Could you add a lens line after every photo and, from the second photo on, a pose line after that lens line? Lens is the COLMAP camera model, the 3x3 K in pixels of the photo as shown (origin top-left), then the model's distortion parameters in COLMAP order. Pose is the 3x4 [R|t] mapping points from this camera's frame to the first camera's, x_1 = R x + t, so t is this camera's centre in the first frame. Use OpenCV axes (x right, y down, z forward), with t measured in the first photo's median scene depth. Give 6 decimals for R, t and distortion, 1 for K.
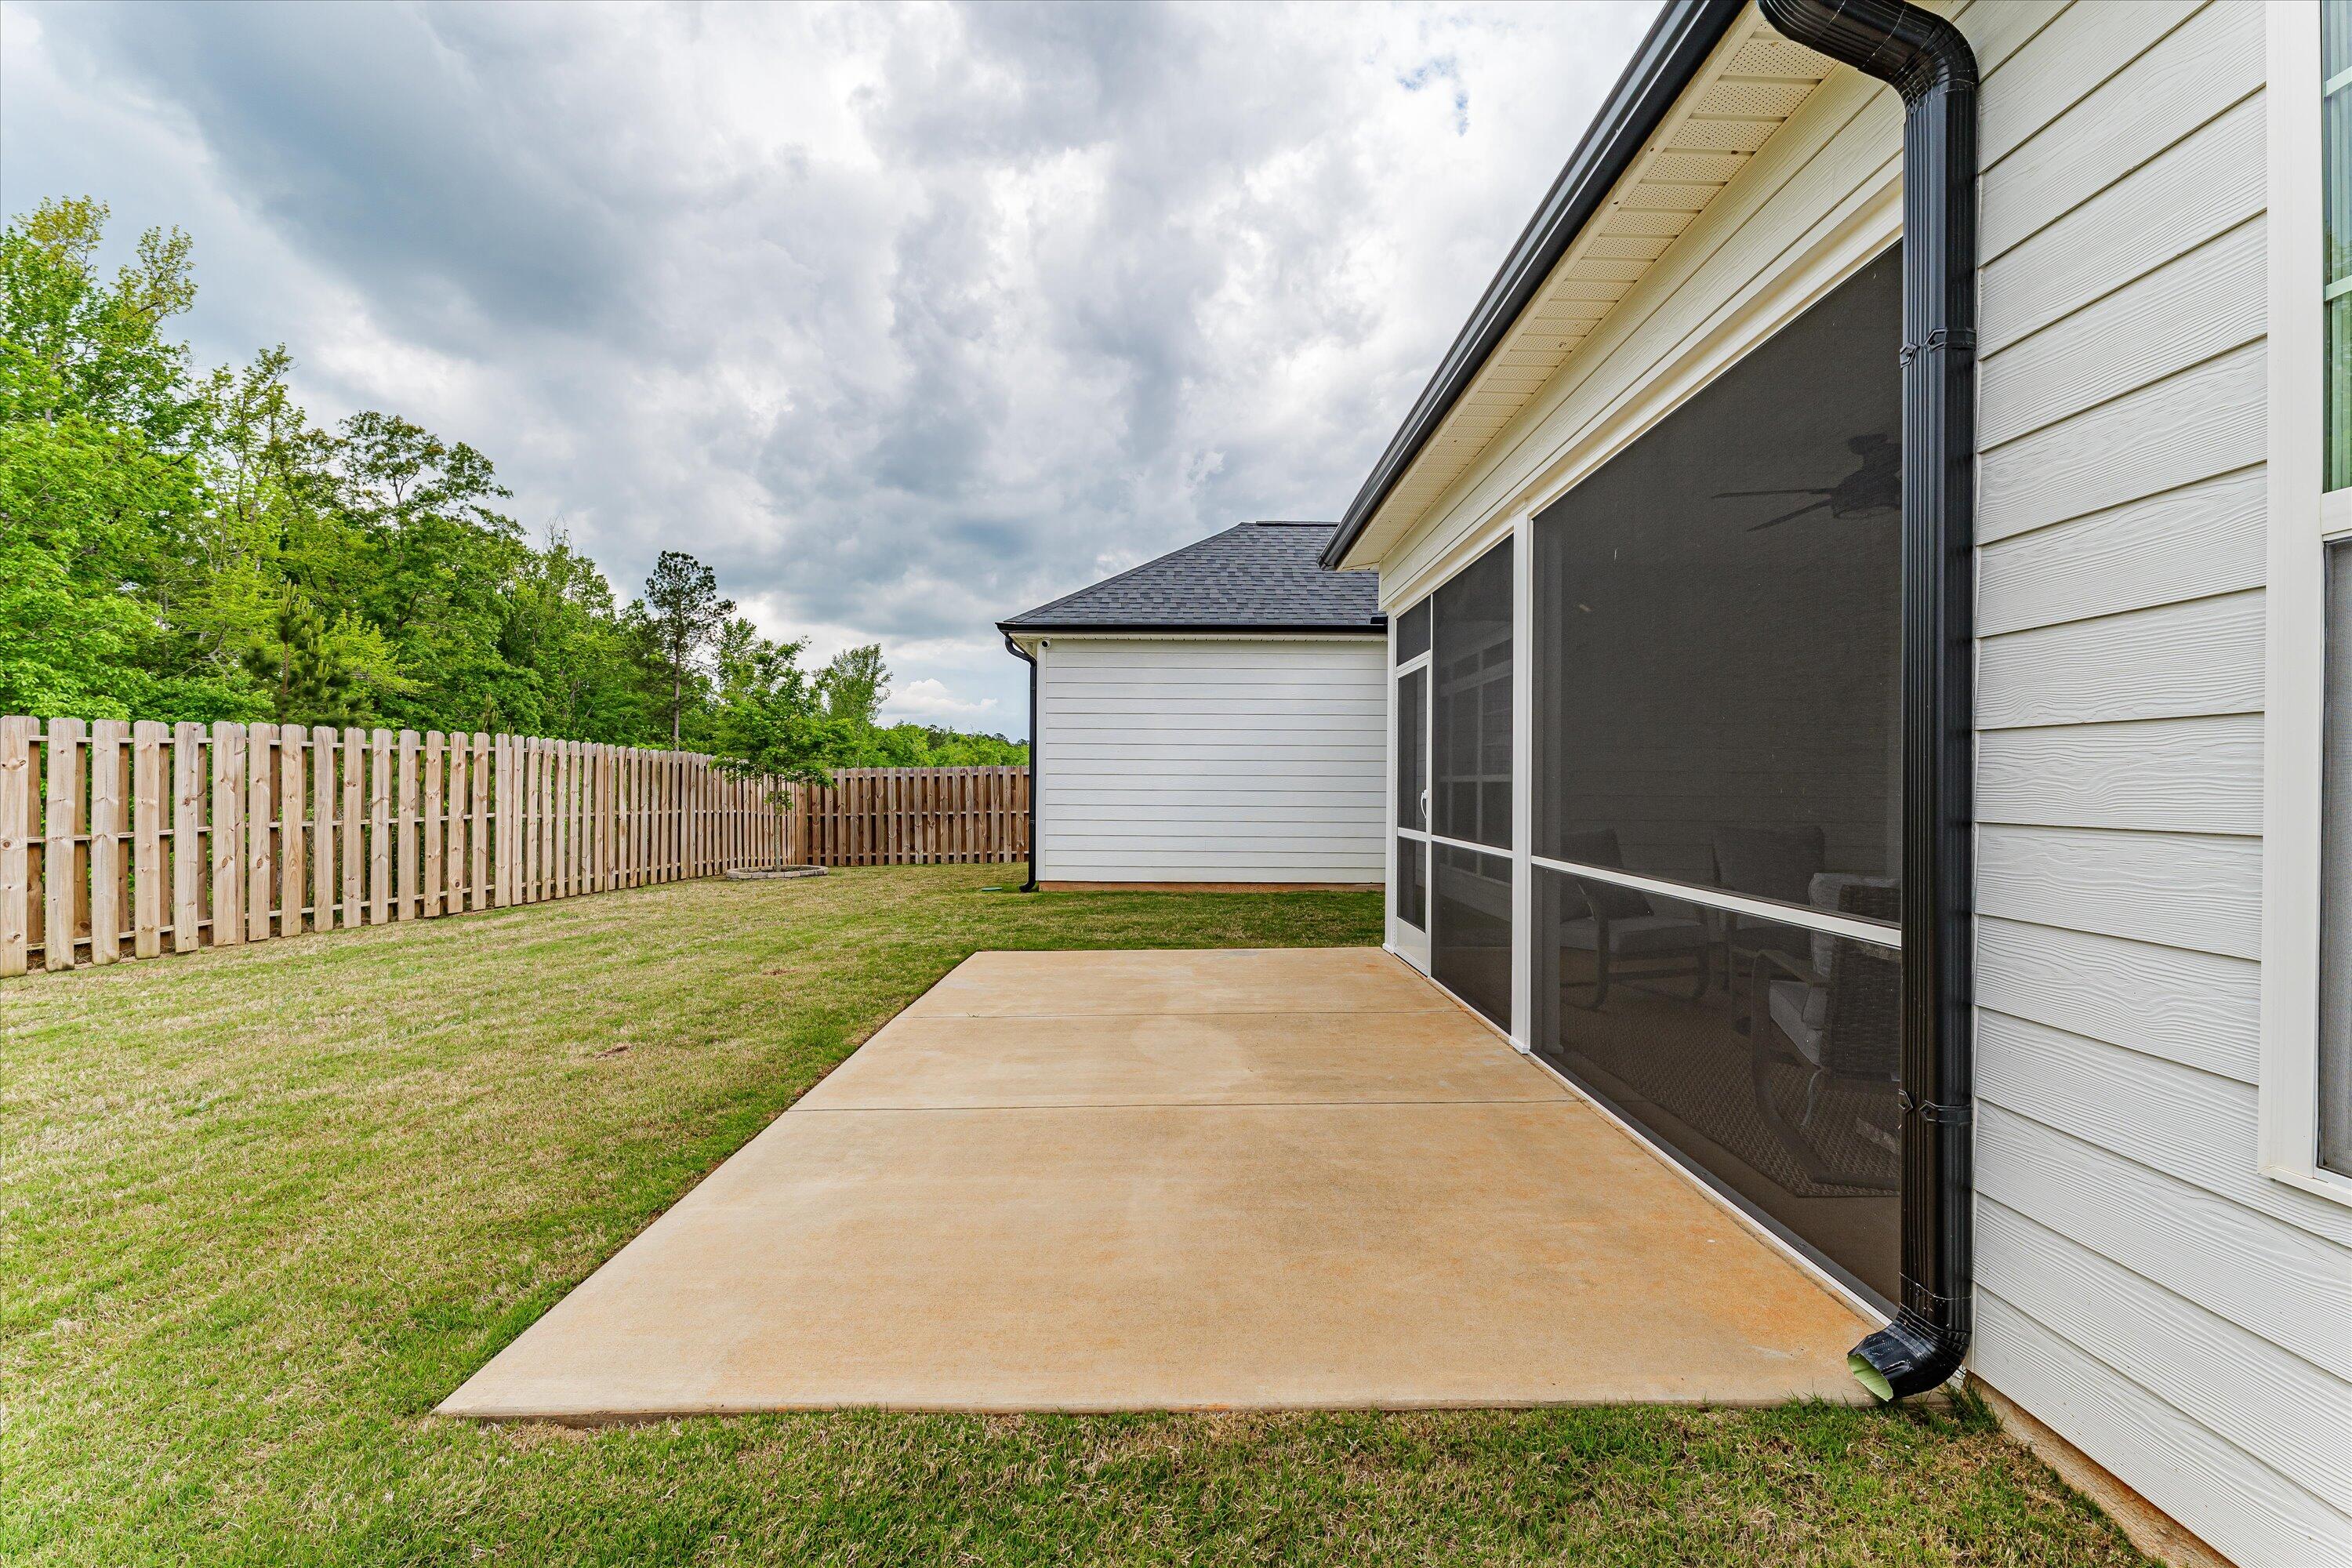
lens RADIAL K [[947.6, 0, 1181.8], [0, 947.6, 787.2], [0, 0, 1]] dist [0.000441, 0.000100]
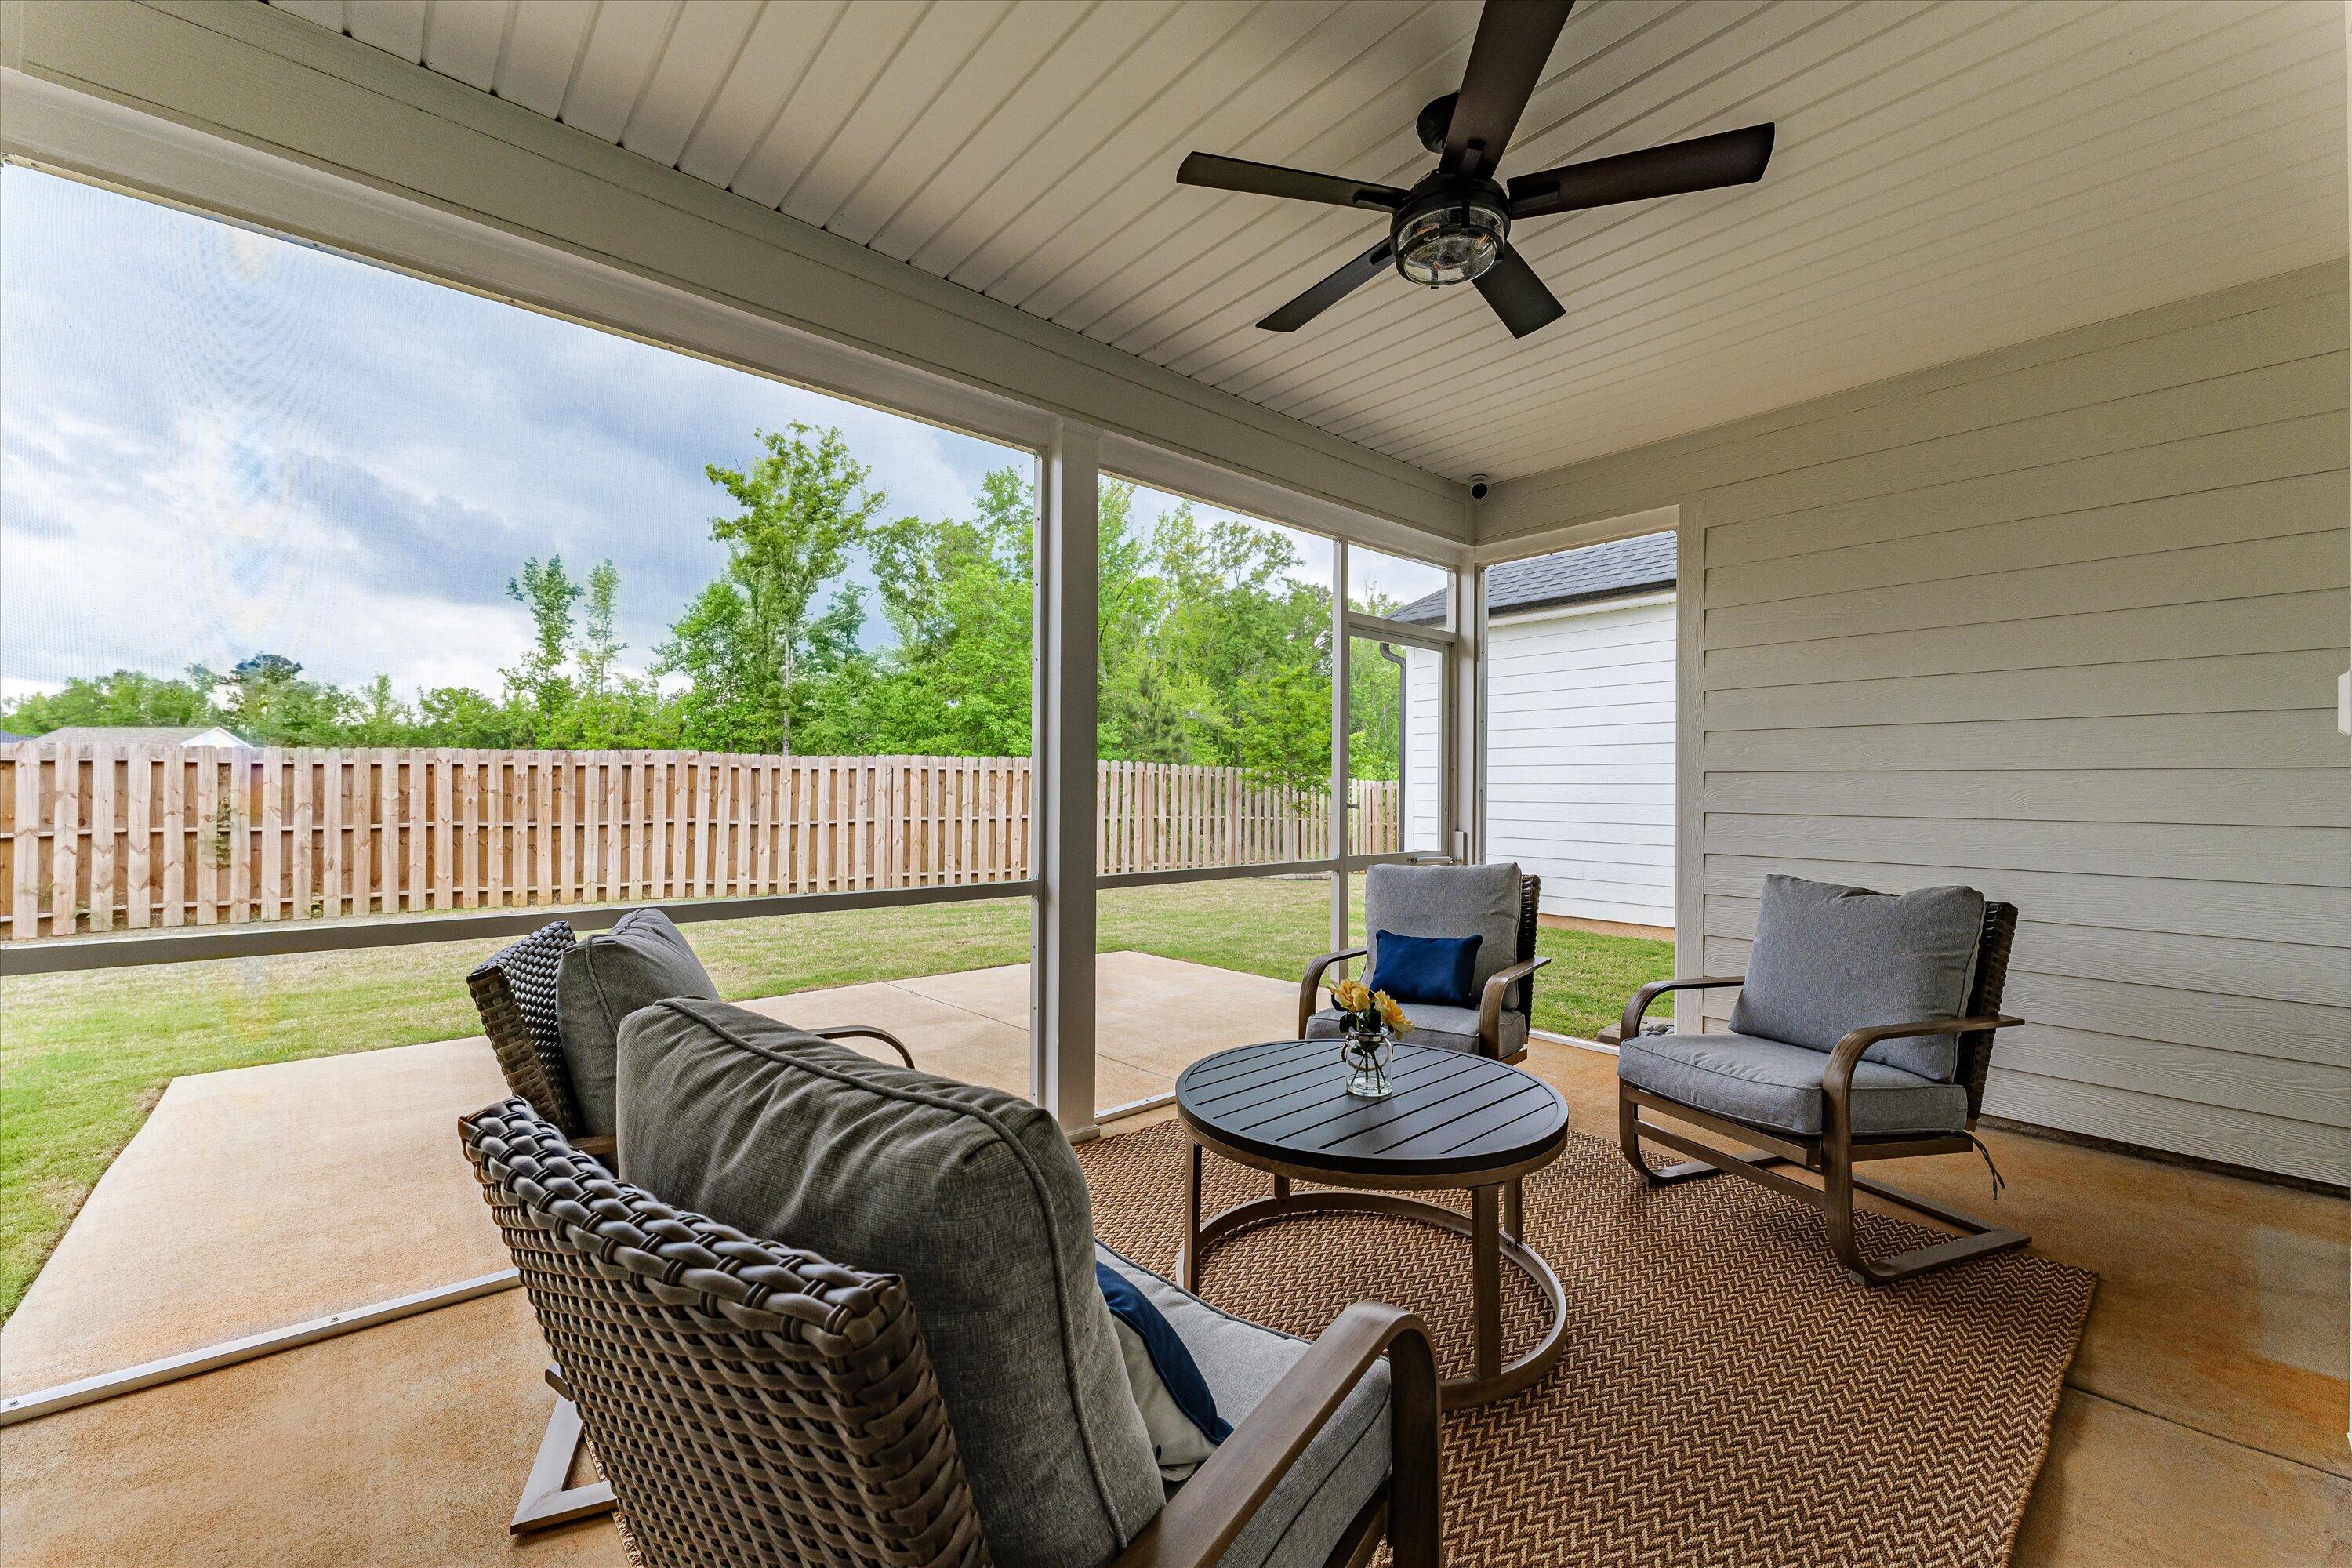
lens RADIAL K [[947.6, 0, 1181.8], [0, 947.6, 787.2], [0, 0, 1]] dist [0.000441, 0.000100]
pose [[0.653766, -0.005209, -0.756679, 0.256373], [-0.005529, 0.999917, -0.011660, 0.001483], [0.756677, 0.011806, 0.653682, 0.140596]]
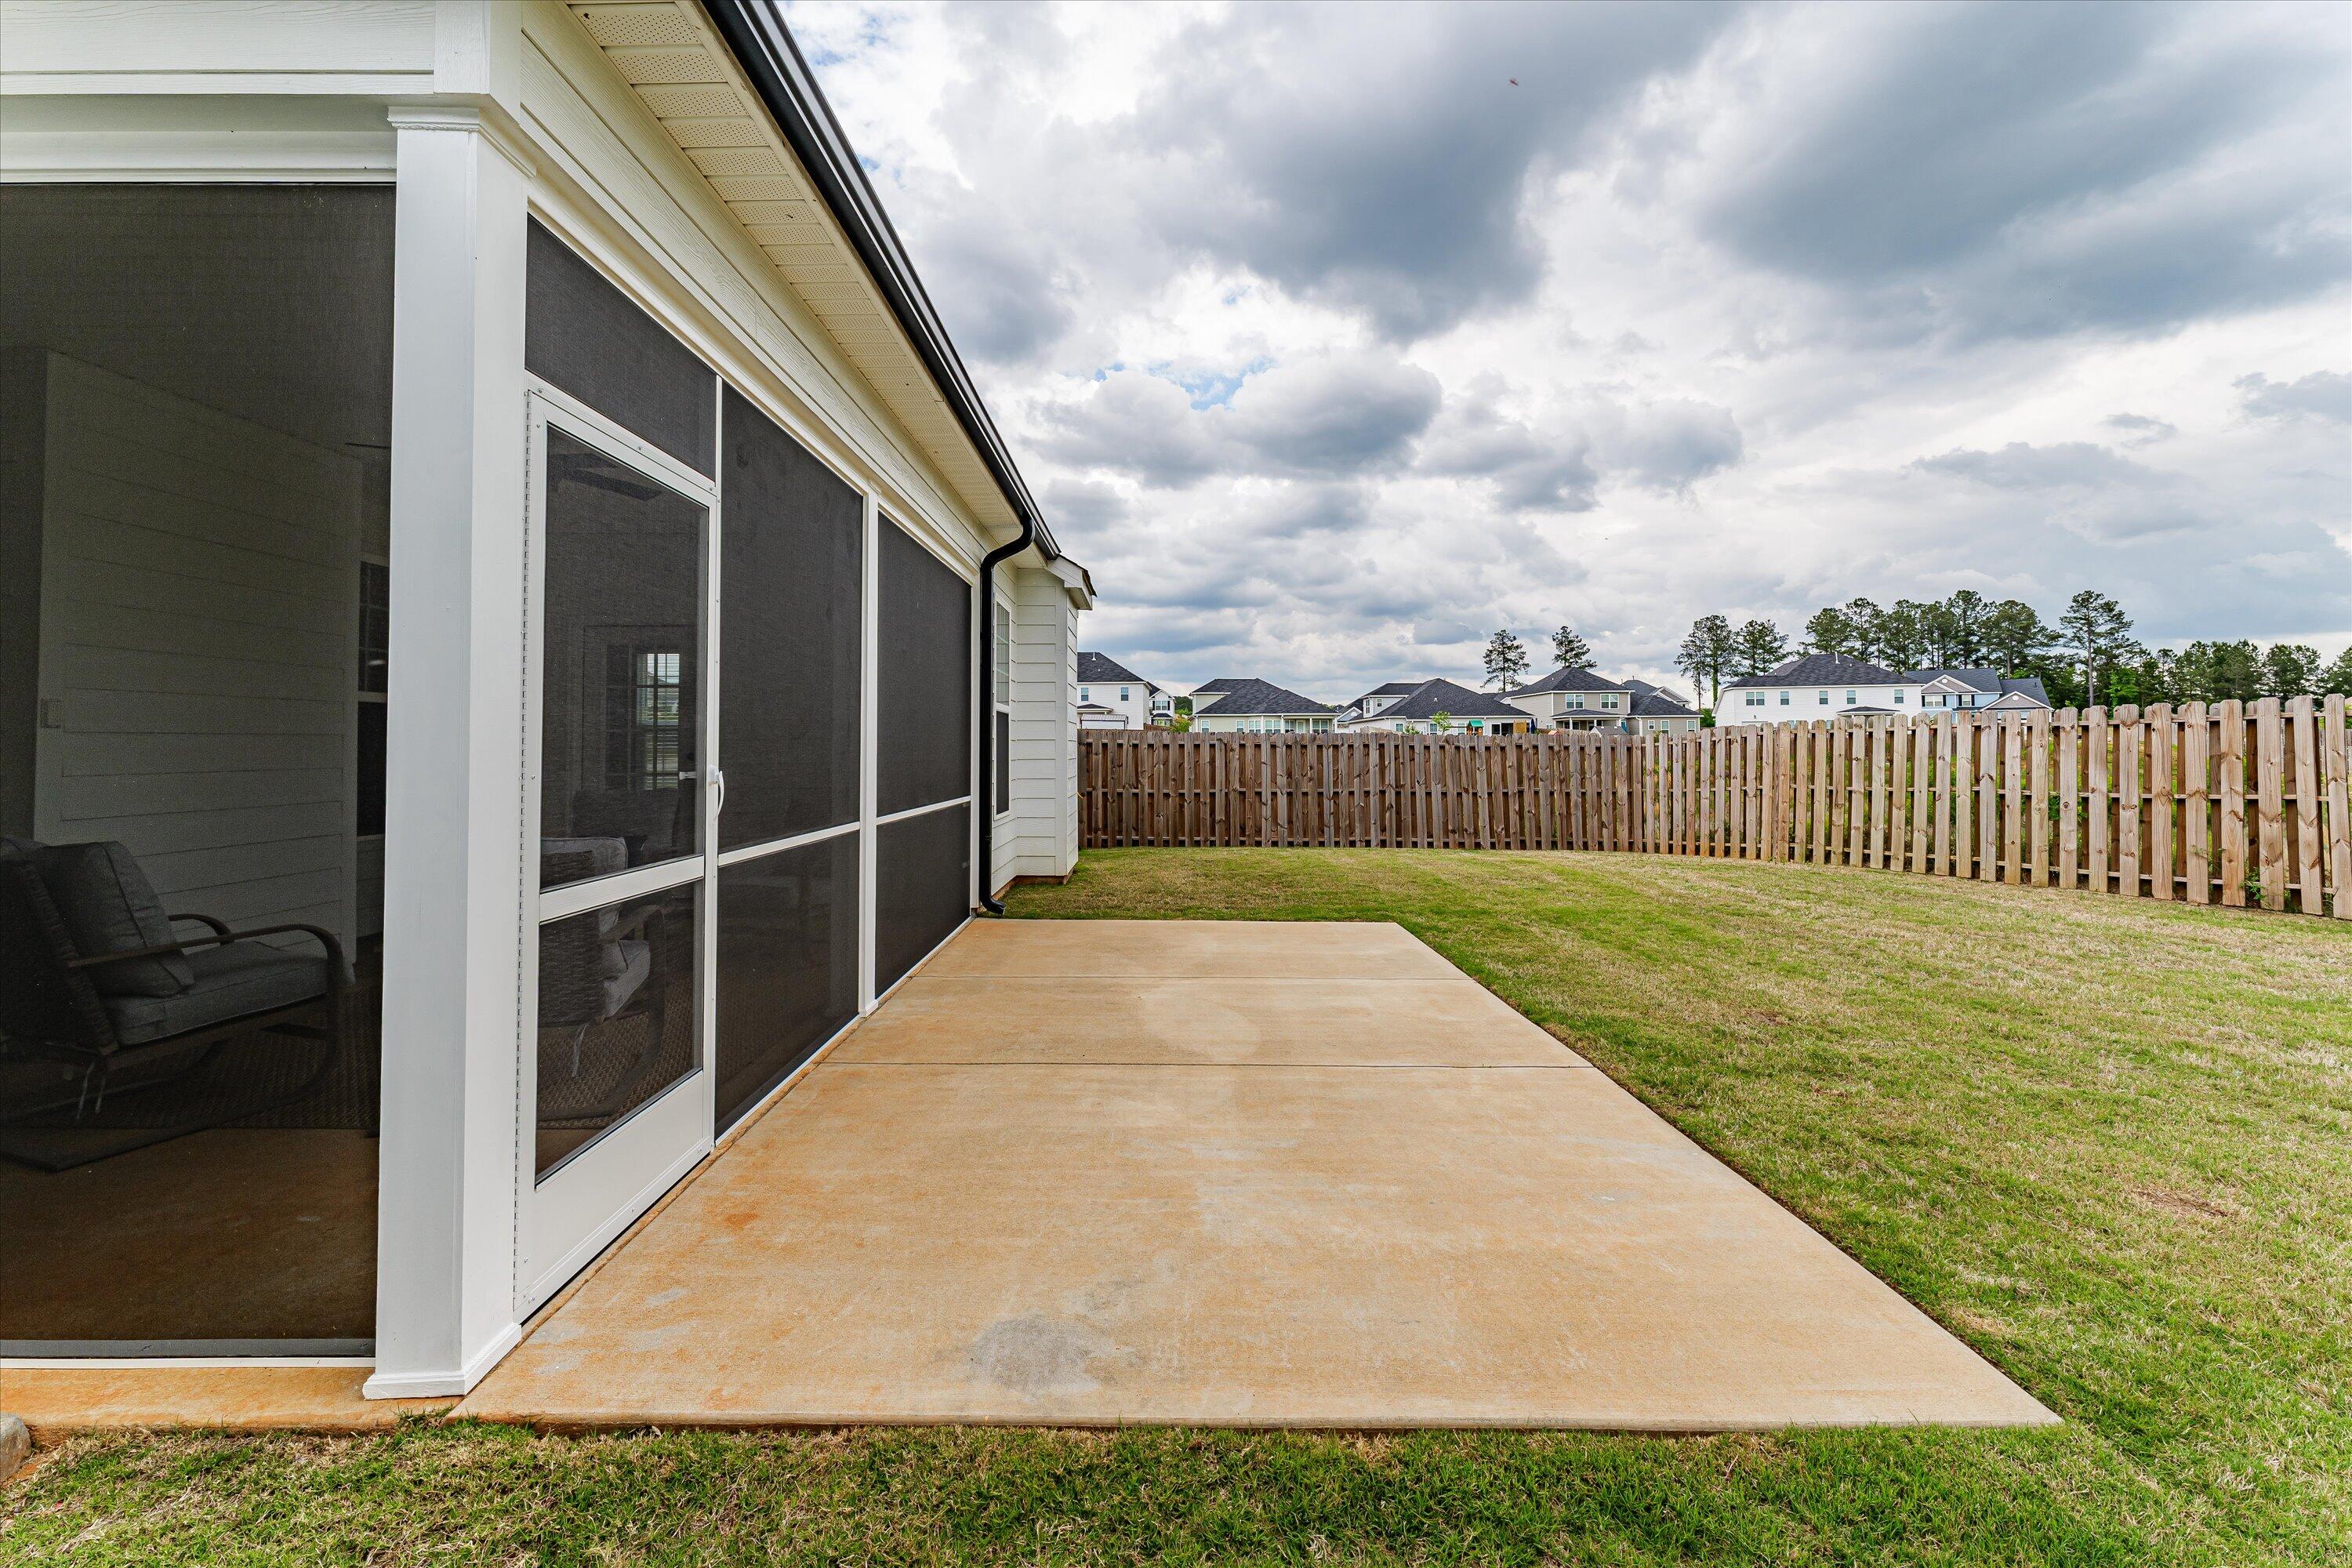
lens RADIAL K [[975.6, 0, 1177.6], [0, 975.6, 717.5], [0, 0, 1]] dist [-0.000072, 0.000068]
pose [[-0.999929, -0.000328, -0.011891, 0.010033], [0.000029, 0.999548, -0.030048, -0.002148], [0.011895, -0.030046, -0.999478, 0.514892]]
